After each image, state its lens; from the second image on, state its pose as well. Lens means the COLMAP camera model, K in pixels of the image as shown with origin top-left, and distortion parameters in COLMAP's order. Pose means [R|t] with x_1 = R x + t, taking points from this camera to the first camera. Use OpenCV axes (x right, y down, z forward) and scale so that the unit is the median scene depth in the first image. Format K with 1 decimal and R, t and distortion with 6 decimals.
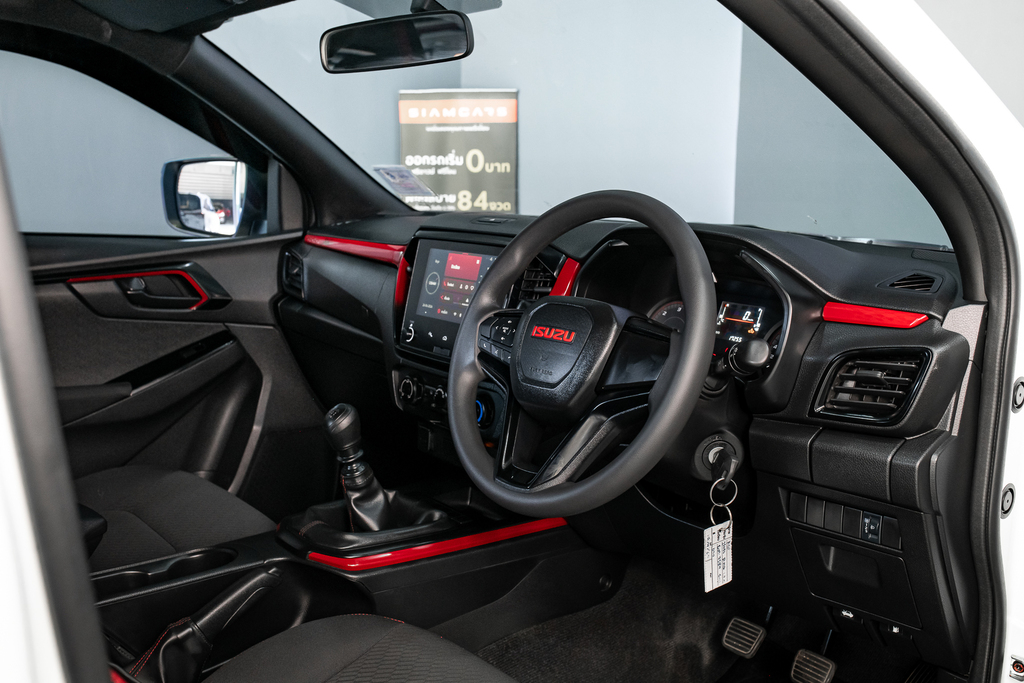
lens RADIAL K [[982.7, 0, 512.4], [0, 982.7, 347.8], [0, 0, 1]] dist [-0.160740, 0.340942]
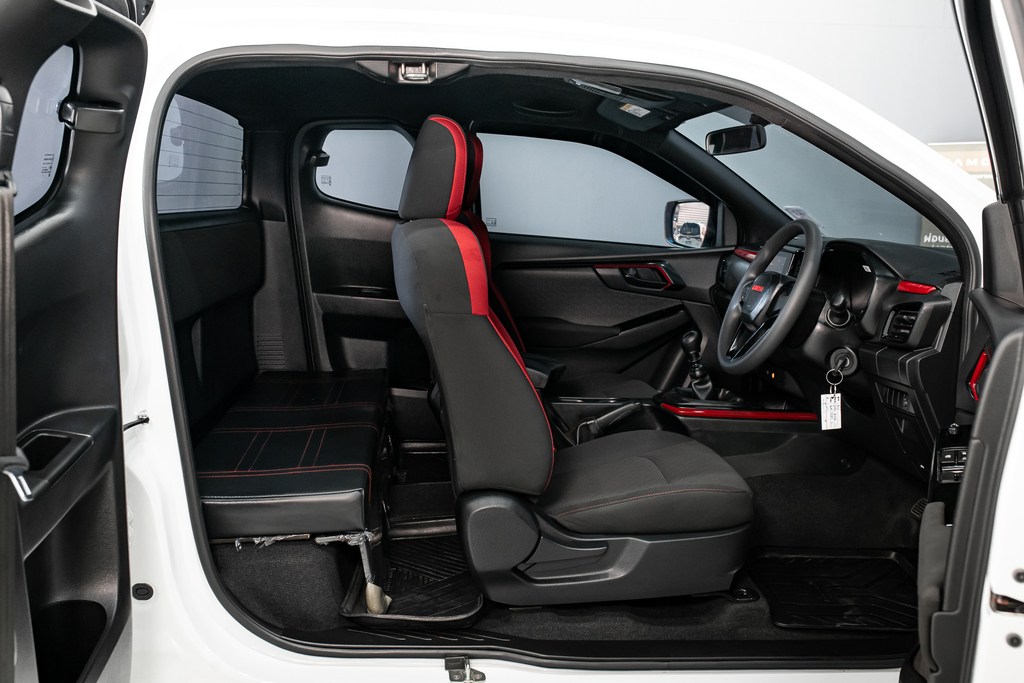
lens RADIAL K [[982.7, 0, 512.4], [0, 982.7, 347.8], [0, 0, 1]] dist [-0.160740, 0.340942]
pose [[0.808213, 0.092942, -0.581510, 0.481088], [-0.116726, 0.993158, -0.003497, 0.102668], [0.577206, 0.070703, 0.813532, -0.545710]]
